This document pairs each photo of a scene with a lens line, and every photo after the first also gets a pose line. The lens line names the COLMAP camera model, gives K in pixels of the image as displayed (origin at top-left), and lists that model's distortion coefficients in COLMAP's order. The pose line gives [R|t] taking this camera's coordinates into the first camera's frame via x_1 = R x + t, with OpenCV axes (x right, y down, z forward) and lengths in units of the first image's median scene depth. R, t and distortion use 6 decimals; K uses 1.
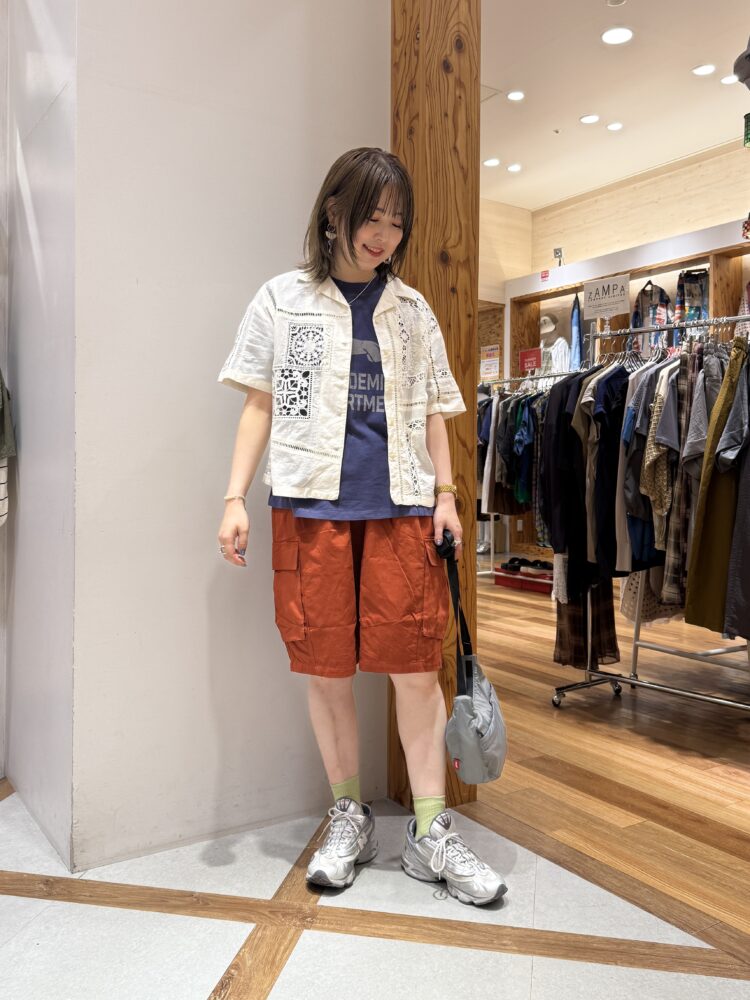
lens RADIAL K [[822.0, 0, 372.0], [0, 822.0, 463.2], [0, 0, 1]] dist [0.067755, -0.066692]
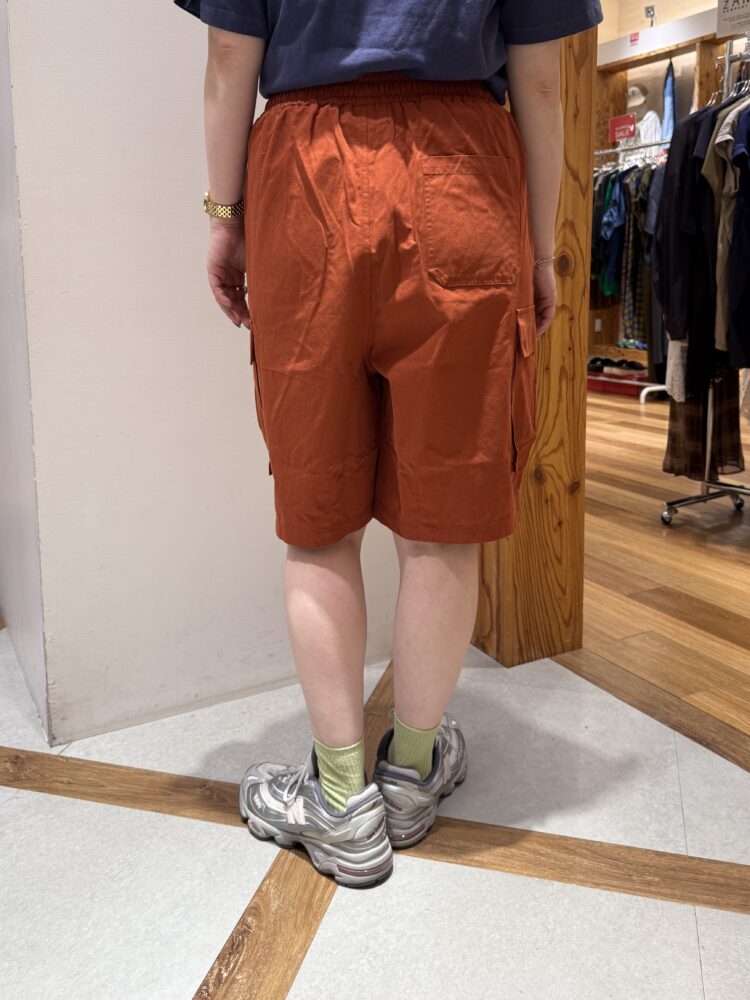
lens RADIAL K [[822.0, 0, 391.4], [0, 822.0, 375.7], [0, 0, 1]] dist [0.067755, -0.066692]
pose [[0.998530, -0.004036, -0.054049, -0.007401], [0.010747, 0.992168, 0.124450, 0.047612], [0.053123, -0.124848, 0.990753, 0.216320]]
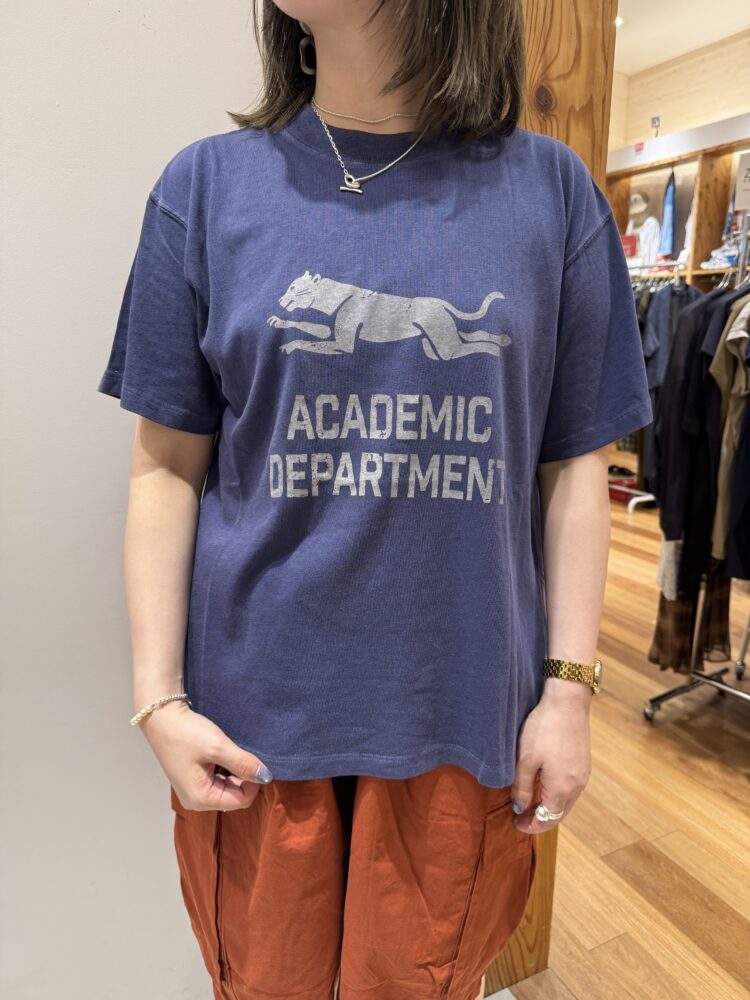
lens RADIAL K [[682.1, 0, 388.8], [0, 682.1, 479.9], [0, 0, 1]] dist [-0.001627, 0.000774]
pose [[0.994987, 0.025660, -0.096661, 0.032837], [-0.003708, 0.975326, 0.220739, -0.094974], [0.099940, -0.219274, 0.970531, 0.442887]]
